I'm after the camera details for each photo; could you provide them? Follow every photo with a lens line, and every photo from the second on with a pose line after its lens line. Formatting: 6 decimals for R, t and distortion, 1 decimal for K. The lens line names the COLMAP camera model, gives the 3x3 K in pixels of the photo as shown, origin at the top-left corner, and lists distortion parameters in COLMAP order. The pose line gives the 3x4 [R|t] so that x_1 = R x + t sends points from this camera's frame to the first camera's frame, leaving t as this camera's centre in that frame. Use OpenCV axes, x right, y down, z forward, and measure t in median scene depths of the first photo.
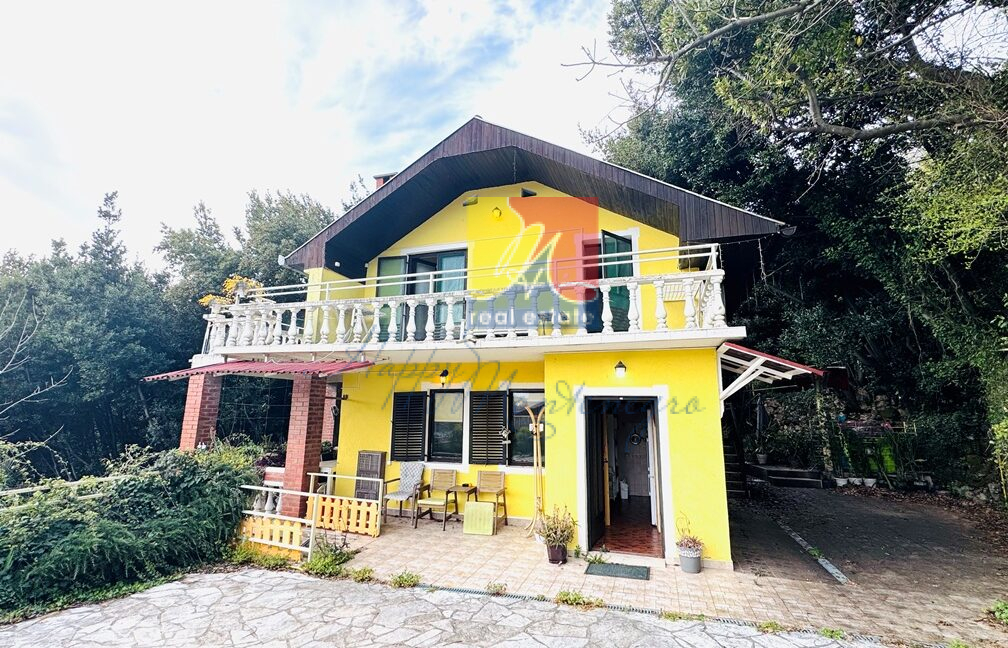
lens RADIAL K [[446.3, 0, 503.8], [0, 446.3, 323.4], [0, 0, 1]] dist [-0.005194, 0.000529]
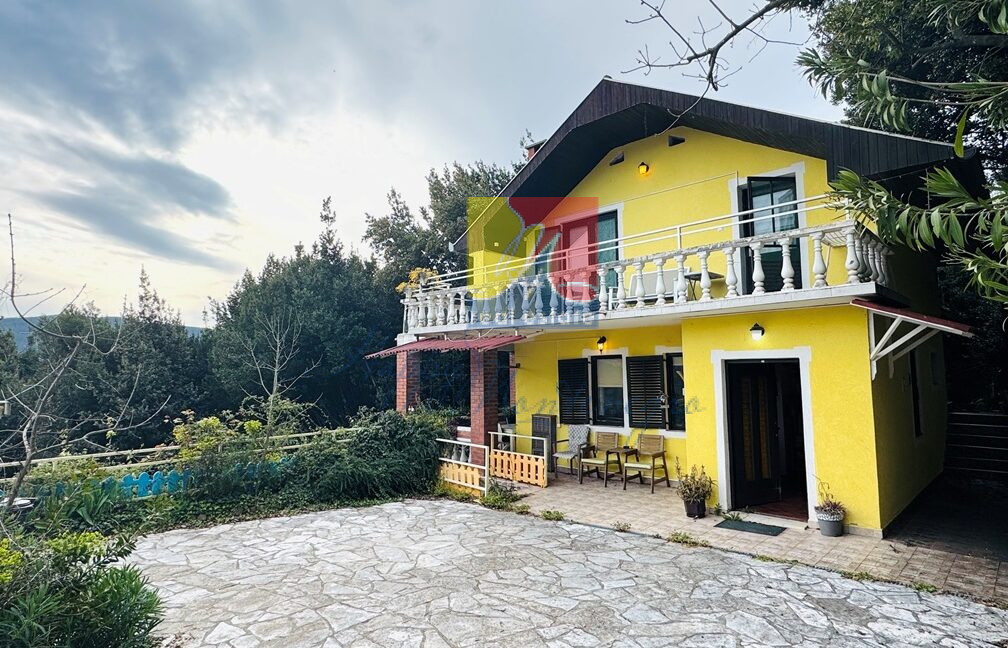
lens RADIAL K [[554.2, 0, 504.0], [0, 554.2, 324.0], [0, 0, 1]] dist [-0.003527, -0.003008]
pose [[0.900472, -0.059422, -0.430835, 0.246824], [0.103485, 0.991445, 0.079547, -0.055653], [0.422423, -0.116214, 0.898918, -0.258204]]
